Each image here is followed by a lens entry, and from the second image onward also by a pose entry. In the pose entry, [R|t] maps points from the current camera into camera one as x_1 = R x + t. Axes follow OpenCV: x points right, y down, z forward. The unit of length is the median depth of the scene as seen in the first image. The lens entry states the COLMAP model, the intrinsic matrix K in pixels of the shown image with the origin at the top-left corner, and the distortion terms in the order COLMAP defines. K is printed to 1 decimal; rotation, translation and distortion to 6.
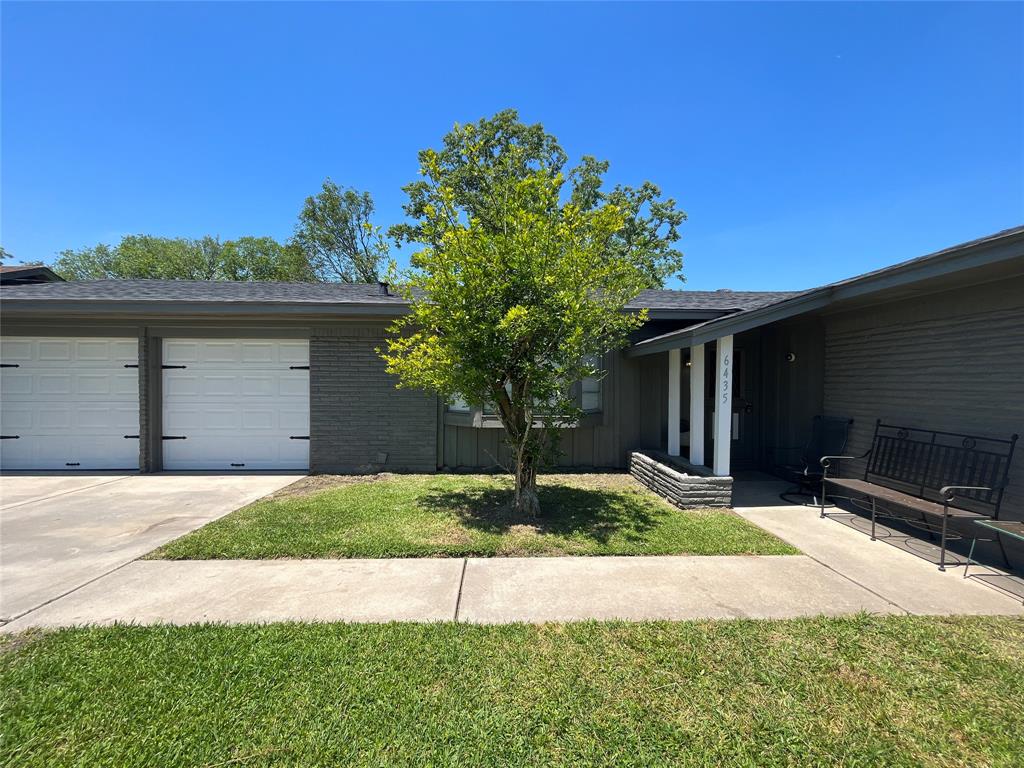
lens RADIAL K [[411.7, 0, 513.1], [0, 411.7, 383.4], [0, 0, 1]] dist [-0.005730, 0.000242]
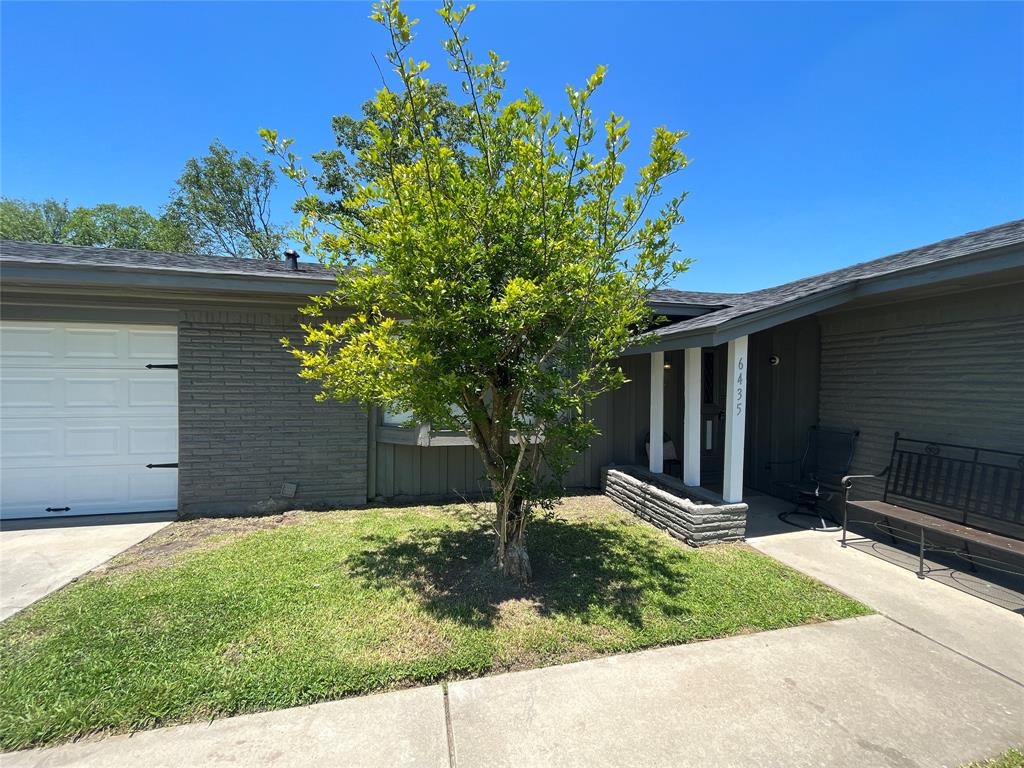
lens RADIAL K [[411.7, 0, 510.8], [0, 411.7, 383.8], [0, 0, 1]] dist [-0.005730, 0.000242]
pose [[0.981178, 0.001834, 0.193097, -0.097573], [-0.002607, 0.999990, 0.003751, -0.017324], [-0.193088, -0.004184, 0.981173, 0.274098]]
